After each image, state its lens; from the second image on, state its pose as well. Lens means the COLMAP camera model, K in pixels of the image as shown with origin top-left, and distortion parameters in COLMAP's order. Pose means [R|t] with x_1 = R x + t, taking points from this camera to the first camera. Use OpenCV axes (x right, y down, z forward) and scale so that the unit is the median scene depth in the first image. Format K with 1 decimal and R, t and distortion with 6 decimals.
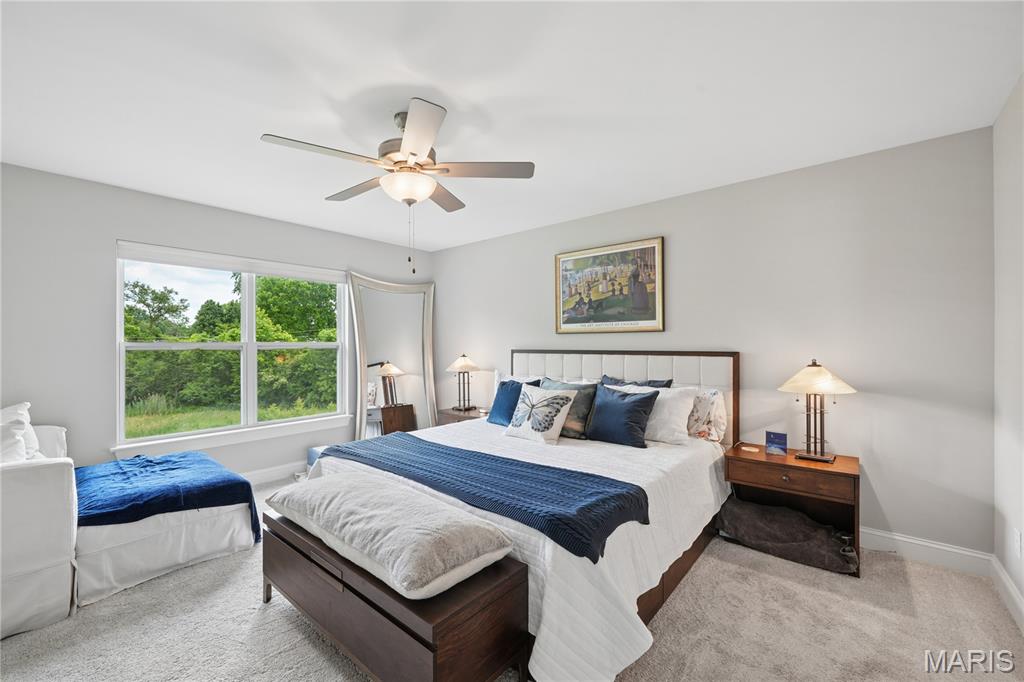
lens RADIAL K [[414.5, 0, 517.6], [0, 414.5, 343.7], [0, 0, 1]] dist [0.005661, 0.000434]
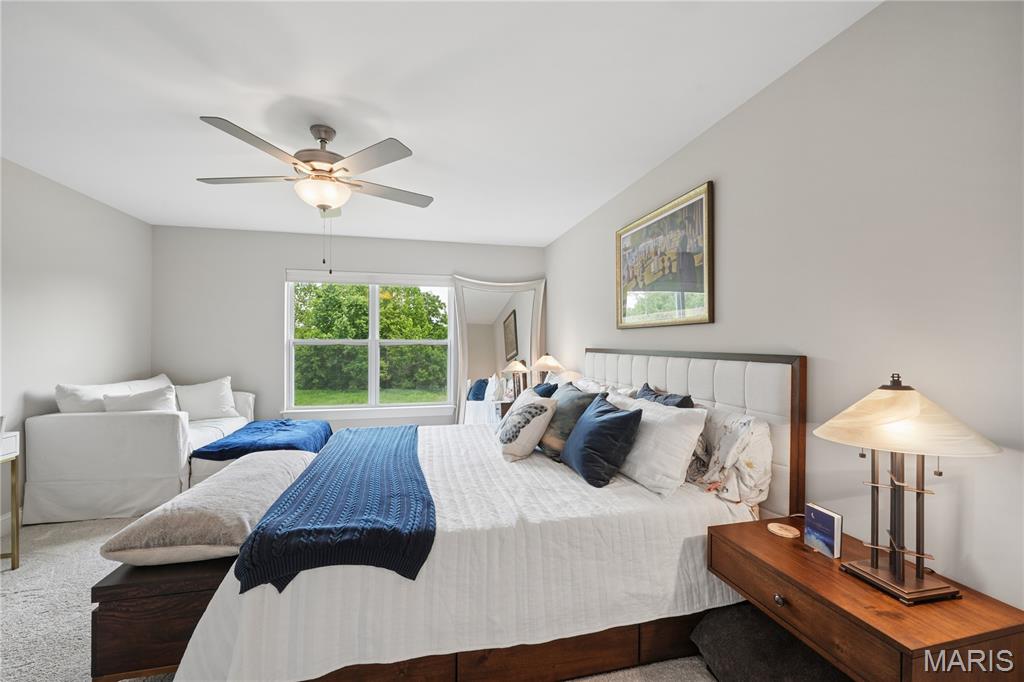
lens RADIAL K [[414.5, 0, 515.3], [0, 414.5, 343.2], [0, 0, 1]] dist [0.005661, 0.000434]
pose [[0.803633, 0.005513, -0.595099, 0.530841], [-0.004209, 0.999985, 0.003581, 0.001831], [0.595110, -0.000373, 0.803644, 0.295014]]
